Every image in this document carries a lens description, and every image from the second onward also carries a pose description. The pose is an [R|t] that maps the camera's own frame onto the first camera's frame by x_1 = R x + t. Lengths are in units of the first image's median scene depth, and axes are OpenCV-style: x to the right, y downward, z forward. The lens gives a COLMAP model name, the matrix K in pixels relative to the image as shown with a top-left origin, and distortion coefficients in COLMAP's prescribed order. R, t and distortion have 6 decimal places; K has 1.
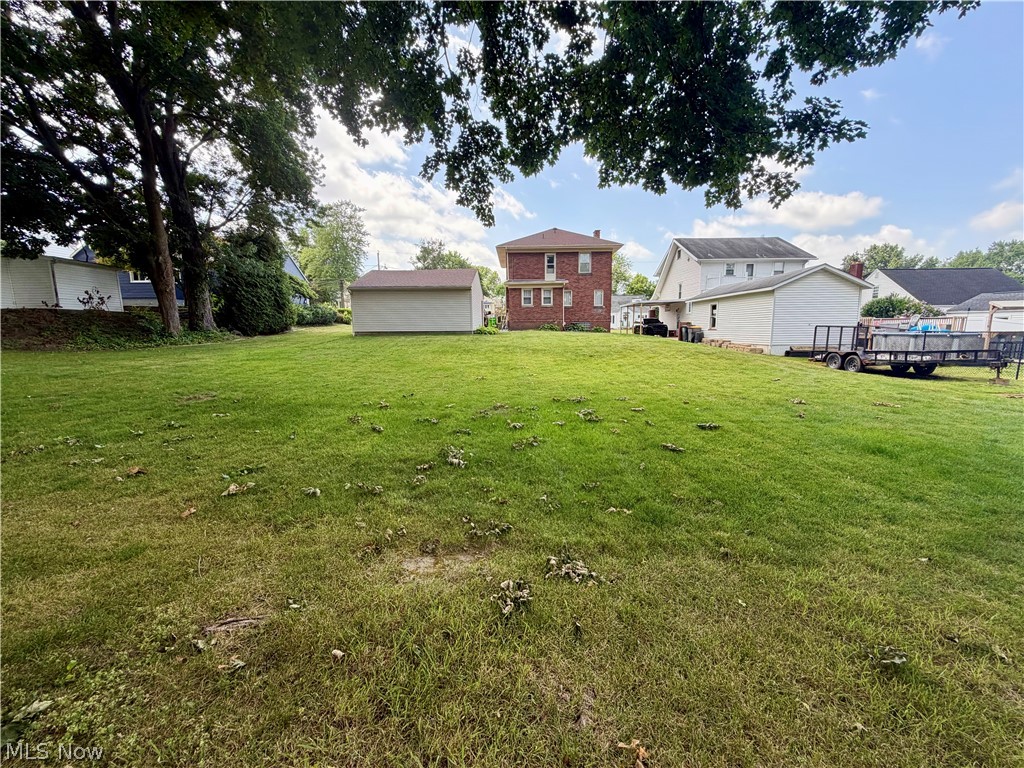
lens RADIAL K [[409.4, 0, 507.7], [0, 409.4, 387.6], [0, 0, 1]] dist [0.001310, -0.000226]
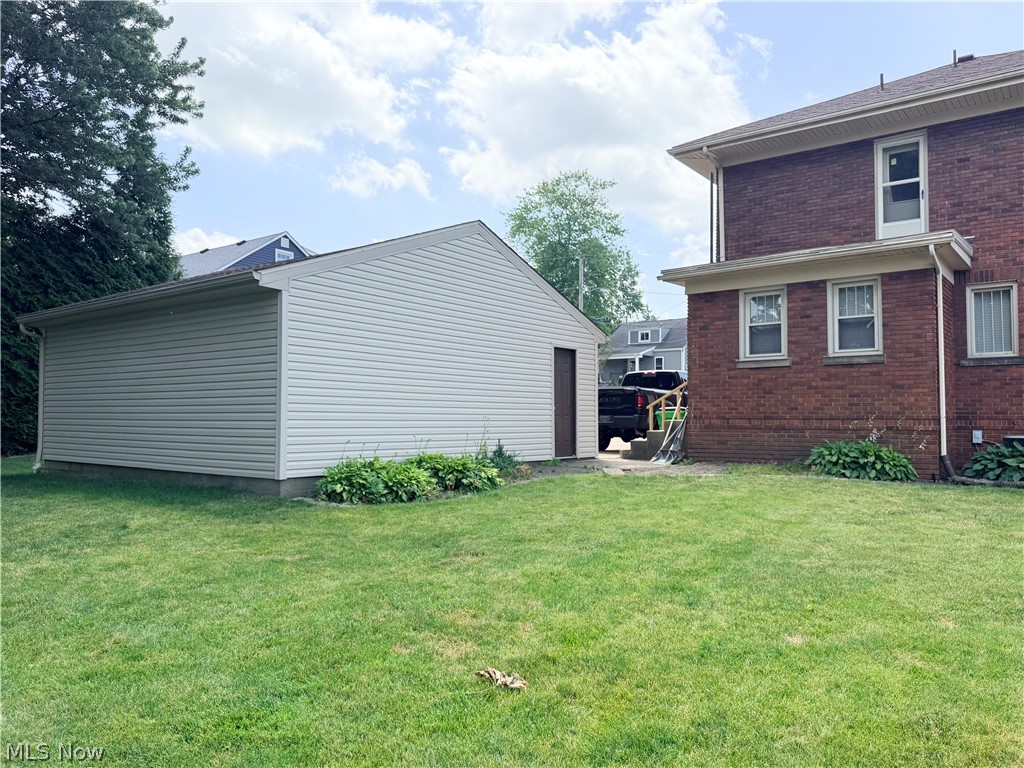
lens RADIAL K [[740.2, 0, 510.5], [0, 740.2, 383.4], [0, 0, 1]] dist [-0.012405, -0.006532]
pose [[0.803110, -0.009340, -0.595757, 0.182032], [-0.100212, 0.983517, -0.150509, -0.109036], [0.587343, 0.180577, 0.788936, 0.586870]]
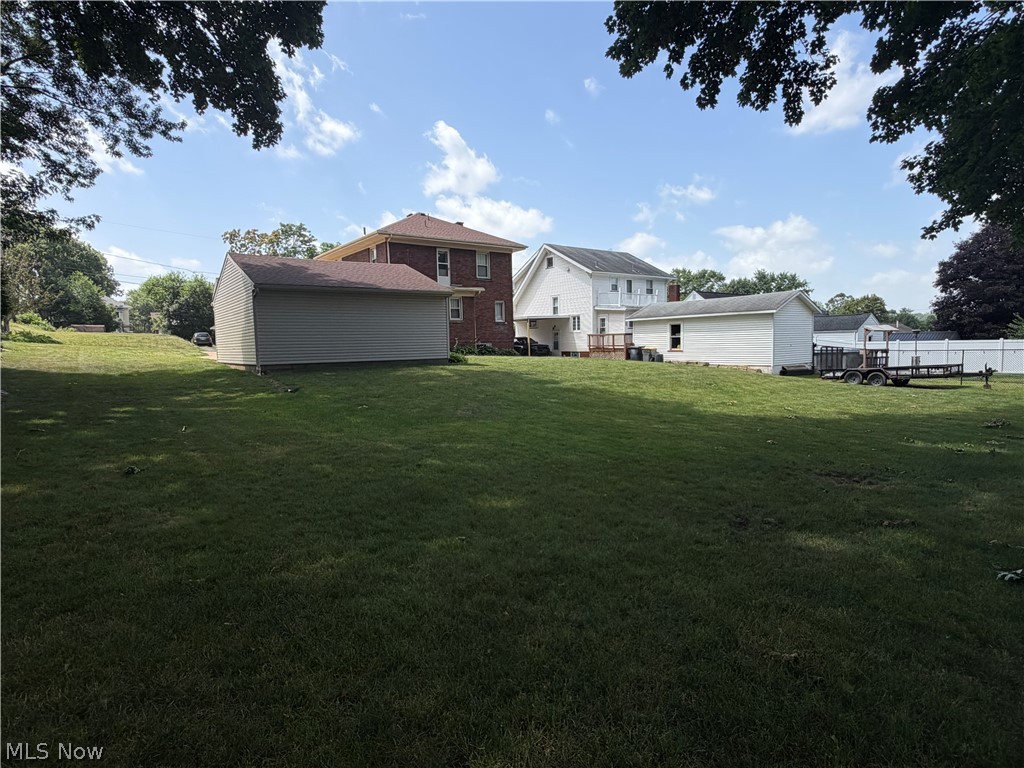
lens RADIAL K [[567.6, 0, 515.3], [0, 567.6, 383.4], [0, 0, 1]] dist [-0.002418, -0.000165]
pose [[0.781025, -0.054971, 0.622075, -0.446725], [0.104079, 0.993645, -0.042868, -0.038881], [-0.615765, 0.098226, 0.781783, 0.173147]]
